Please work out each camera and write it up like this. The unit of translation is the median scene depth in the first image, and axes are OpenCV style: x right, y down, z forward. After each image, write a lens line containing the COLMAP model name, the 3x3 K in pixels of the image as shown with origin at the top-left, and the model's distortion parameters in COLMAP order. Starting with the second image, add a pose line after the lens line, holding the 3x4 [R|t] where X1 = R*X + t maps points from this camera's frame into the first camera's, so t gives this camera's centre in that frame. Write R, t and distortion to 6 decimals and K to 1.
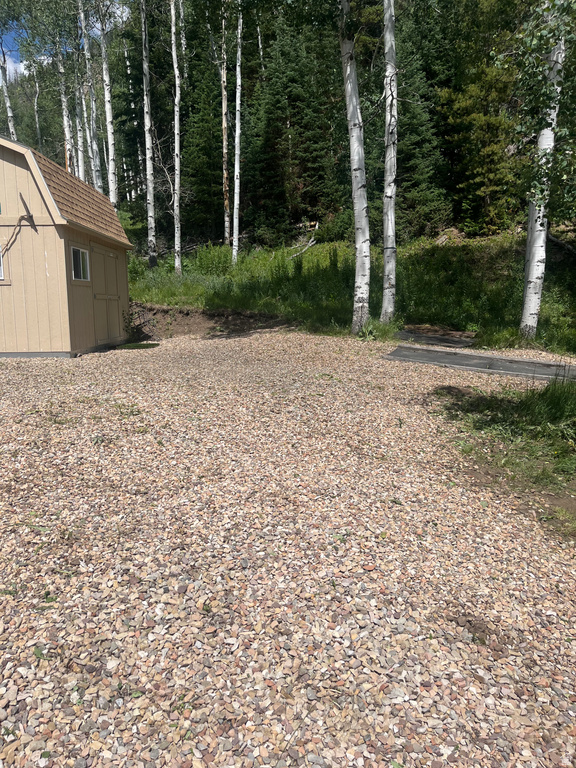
lens RADIAL K [[576.3, 0, 290.7], [0, 576.3, 380.4], [0, 0, 1]] dist [0.058342, -0.083383]
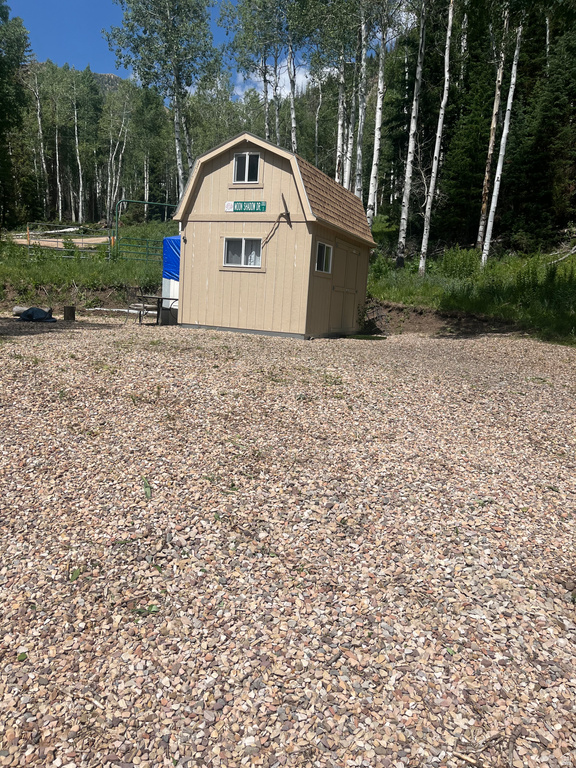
lens RADIAL K [[576.3, 0, 290.7], [0, 576.3, 380.4], [0, 0, 1]] dist [0.058342, -0.083383]
pose [[0.911925, 0.128094, -0.389851, 0.112459], [-0.130413, 0.991245, 0.020635, 0.050309], [0.389081, 0.032024, 0.920647, -0.104473]]
